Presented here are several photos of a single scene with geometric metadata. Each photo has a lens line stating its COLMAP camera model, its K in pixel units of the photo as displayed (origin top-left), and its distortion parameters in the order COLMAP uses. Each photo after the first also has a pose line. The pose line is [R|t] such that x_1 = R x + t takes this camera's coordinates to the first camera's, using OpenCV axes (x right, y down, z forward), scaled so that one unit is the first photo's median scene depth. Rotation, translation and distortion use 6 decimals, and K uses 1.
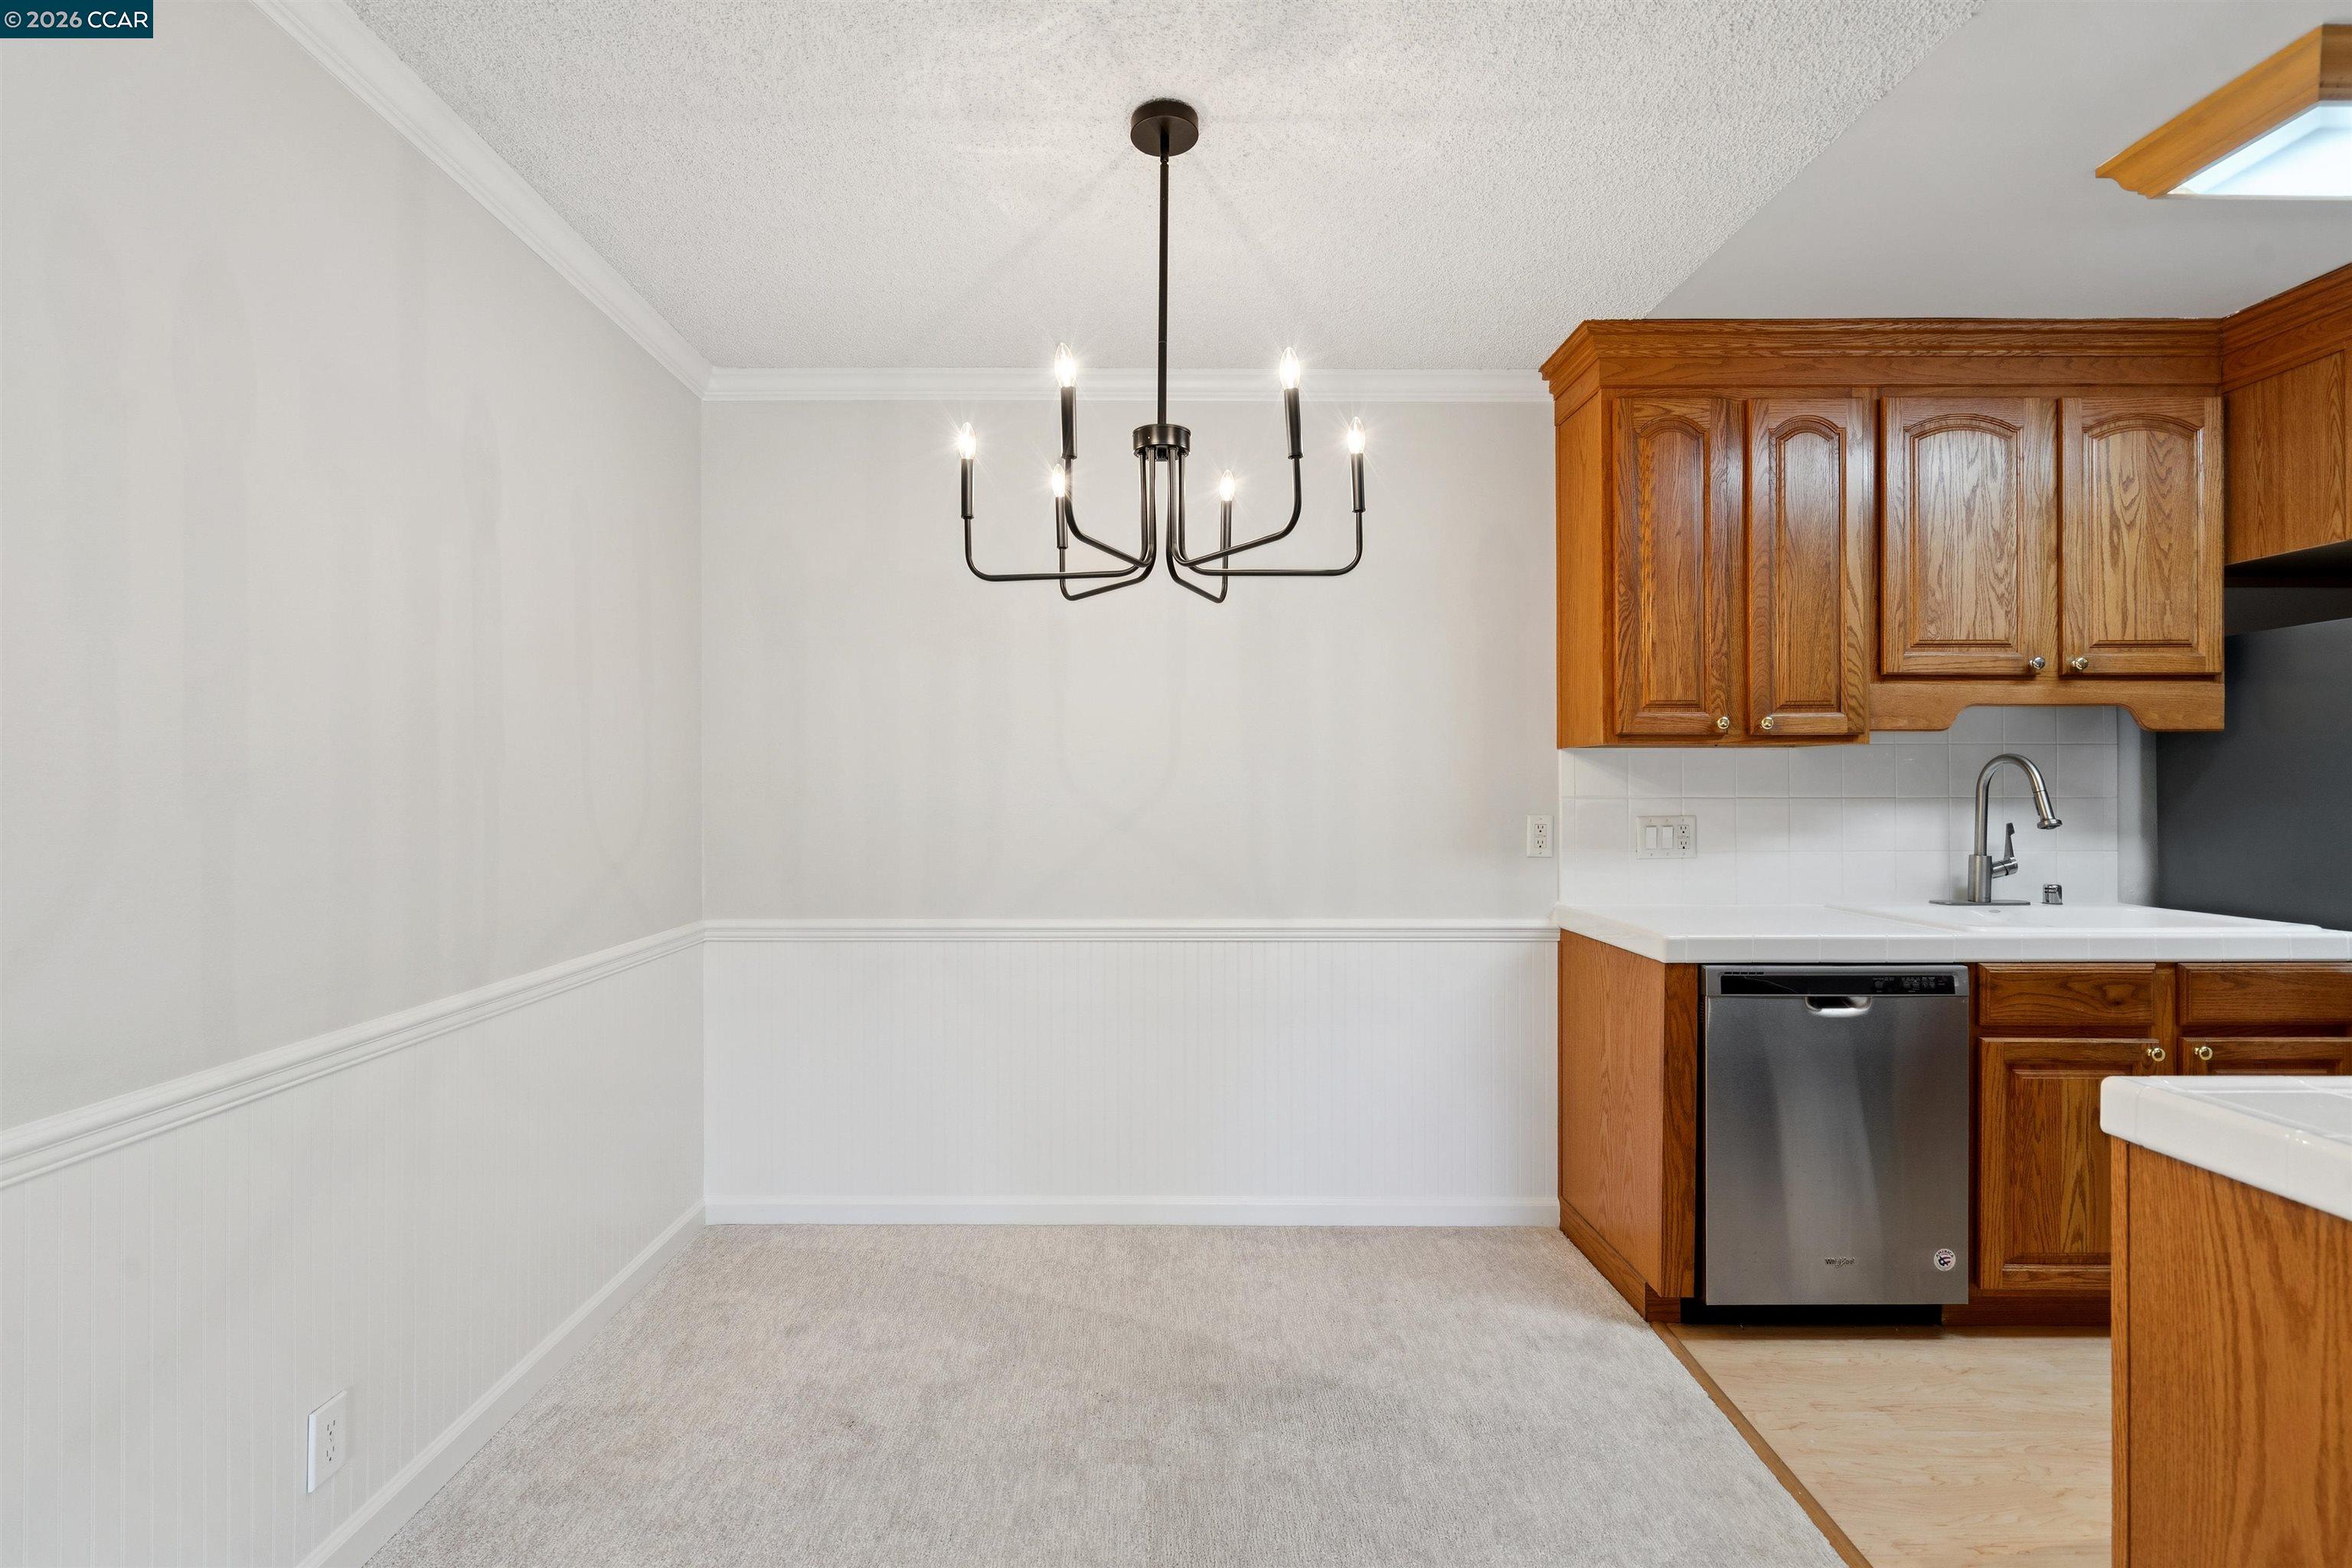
lens RADIAL K [[1083.2, 0, 1140.8], [0, 1083.2, 781.5], [0, 0, 1]] dist [0.000292, 0.000819]
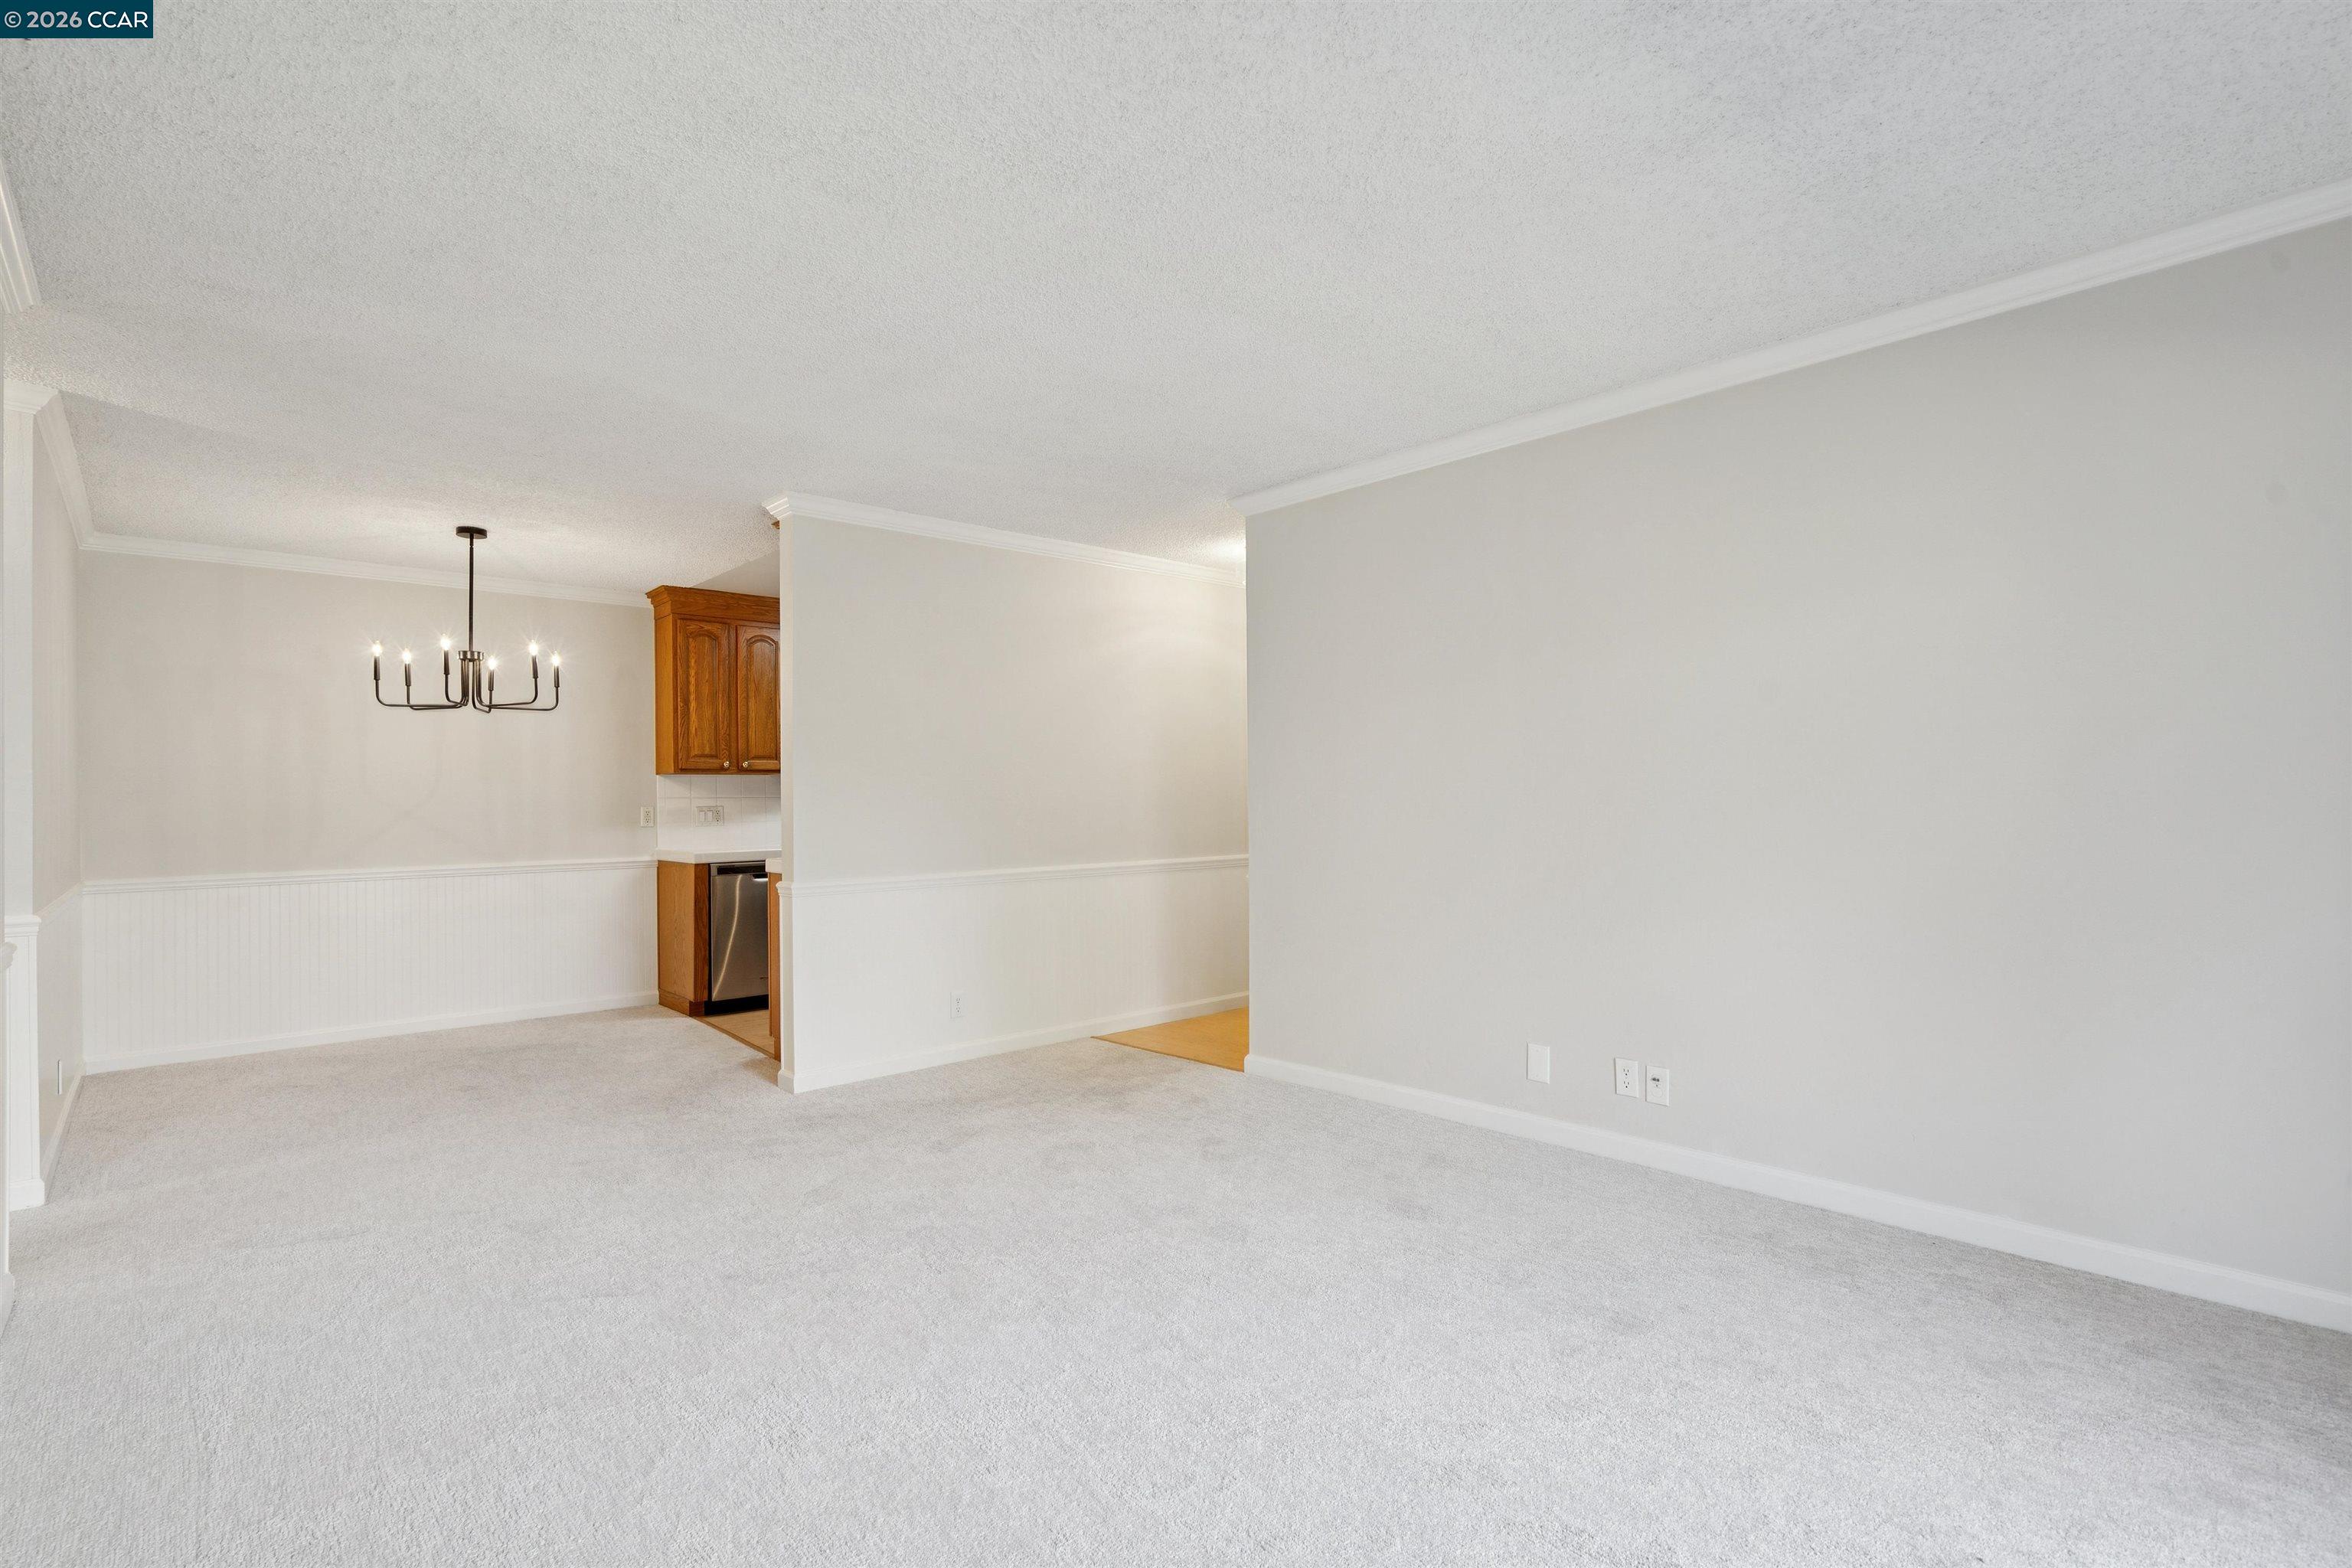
lens RADIAL K [[1105.4, 0, 1176.1], [0, 1105.4, 794.4], [0, 0, 1]] dist [-0.003970, 0.001302]
pose [[0.736532, -0.005832, 0.676377, -0.353519], [0.007361, 0.999973, 0.000606, 0.016006], [-0.676362, 0.004532, 0.736555, -1.388656]]
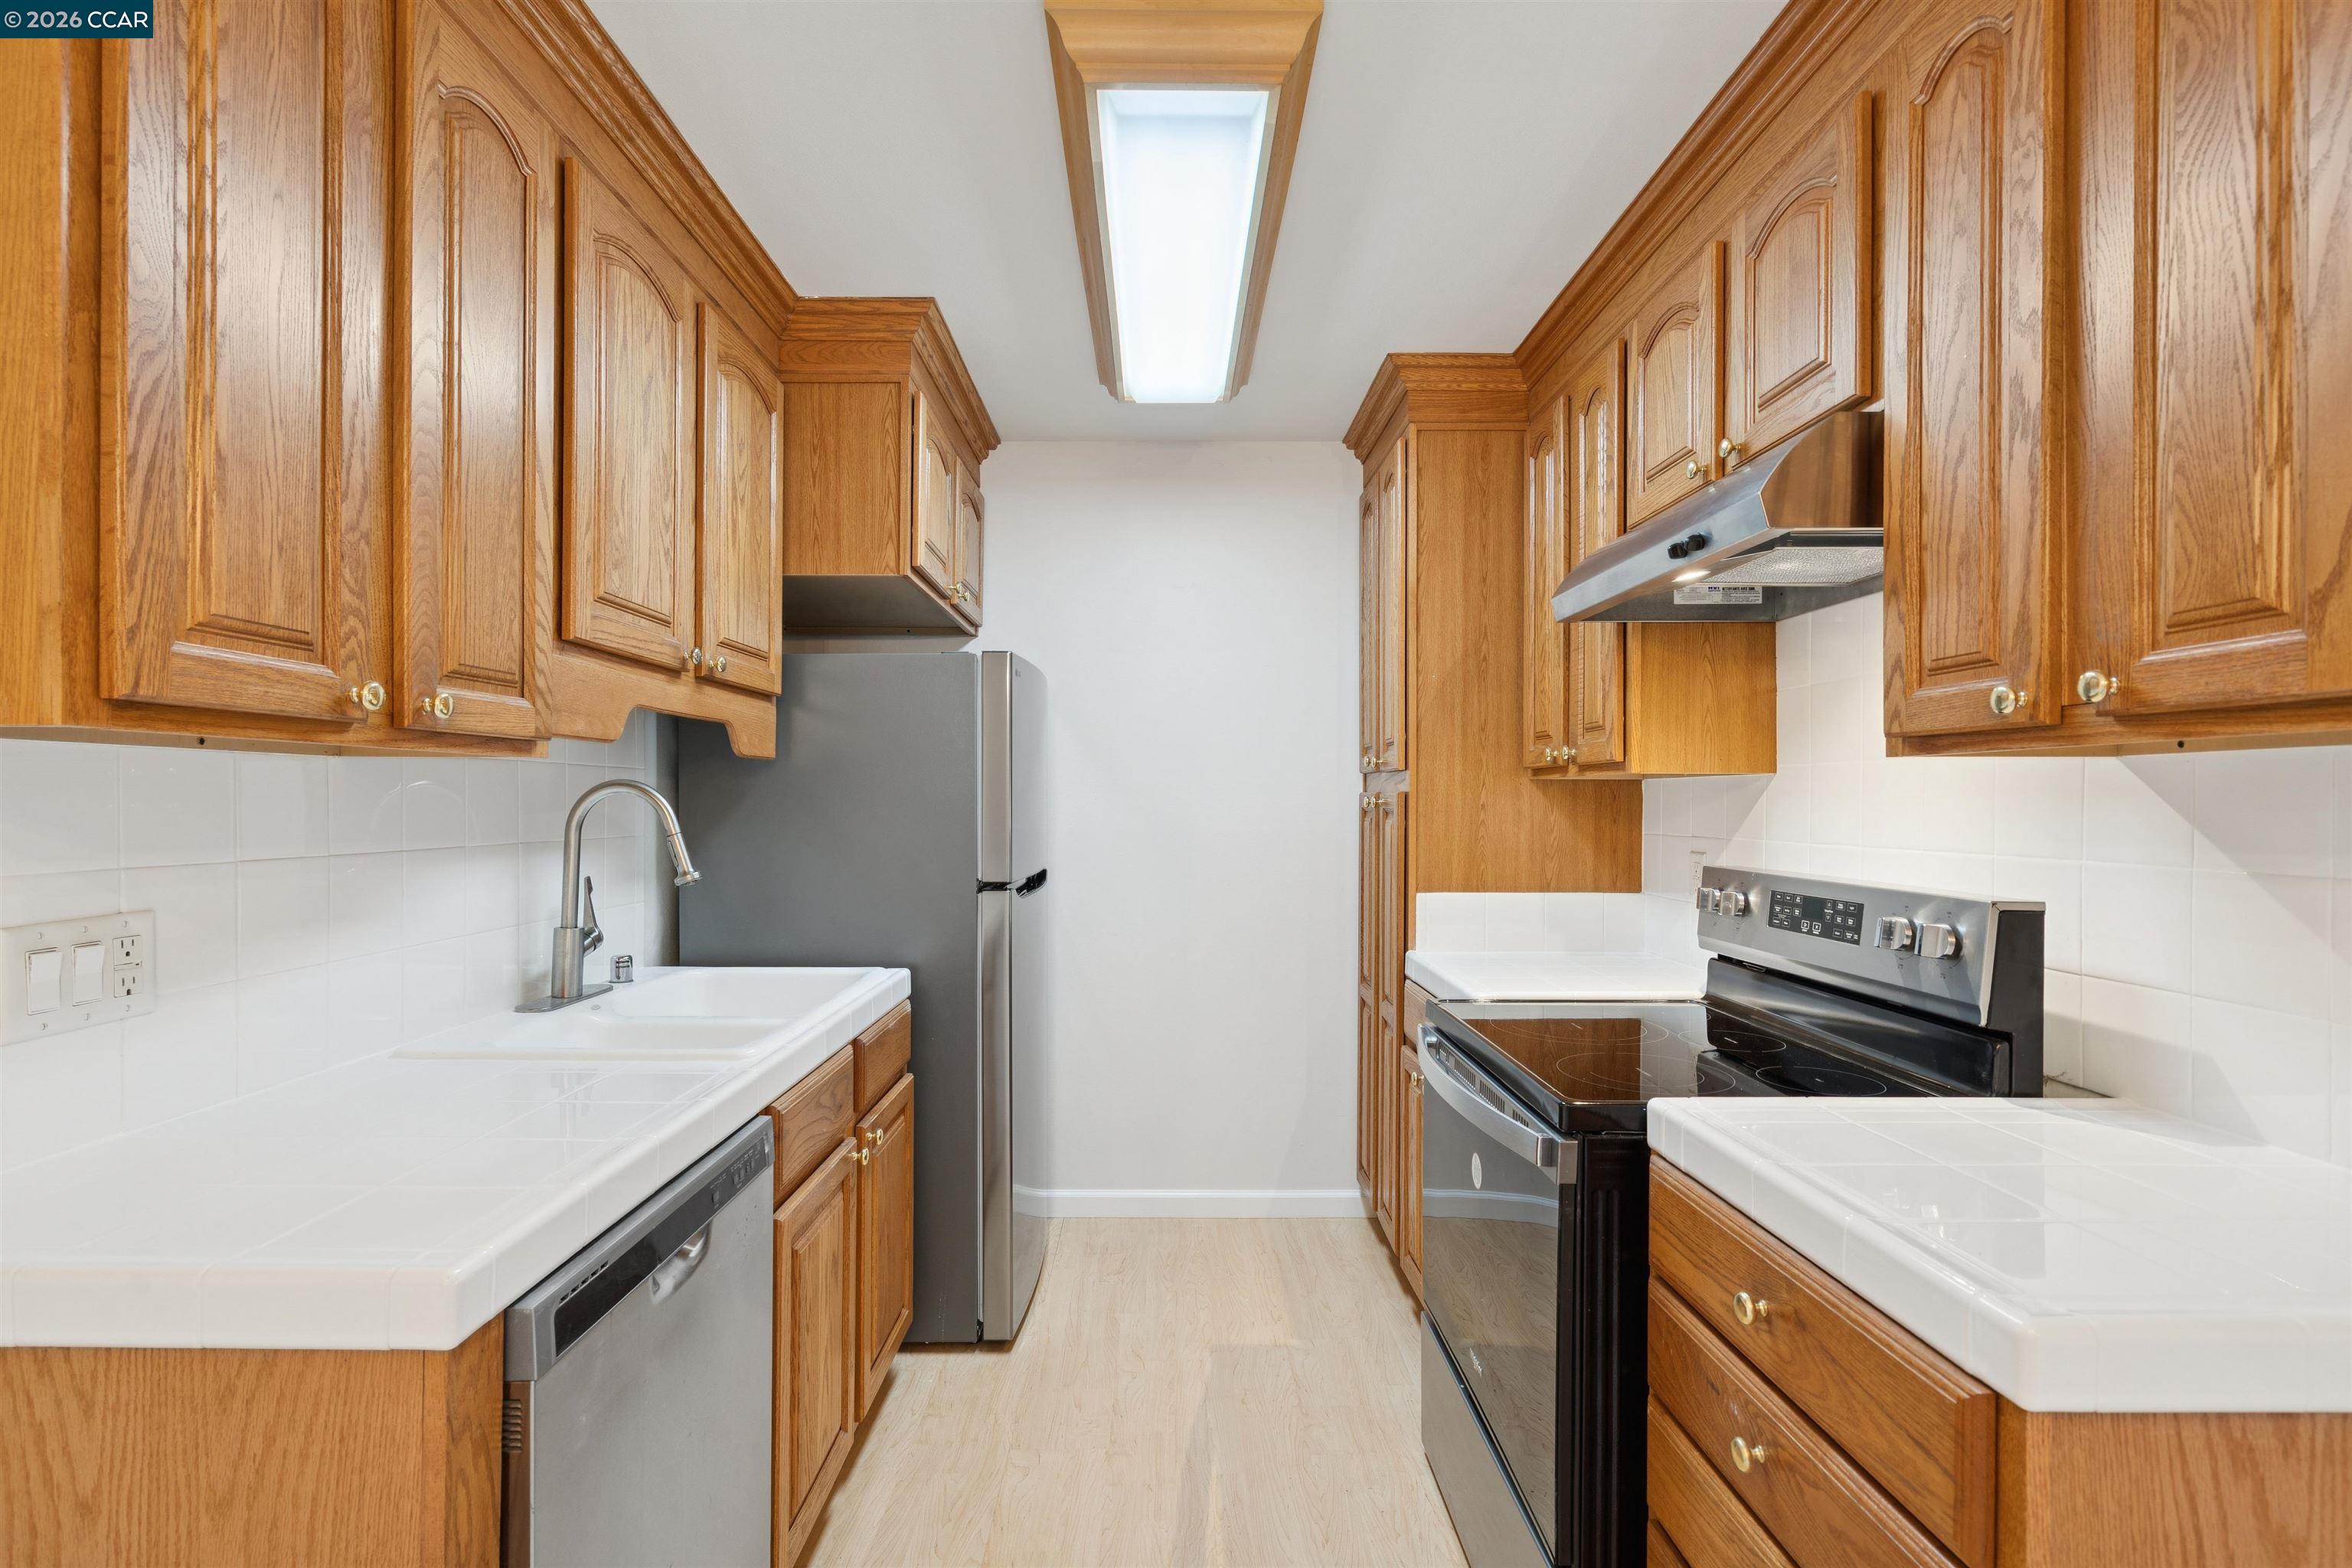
lens RADIAL K [[1076.8, 0, 1170.2], [0, 1076.8, 803.2], [0, 0, 1]] dist [-0.001383, -0.000042]
pose [[0.000926, -0.001123, 0.999999, 0.112319], [-0.009387, 0.999955, 0.001132, -0.015114], [-0.999956, -0.009388, 0.000916, 0.679739]]
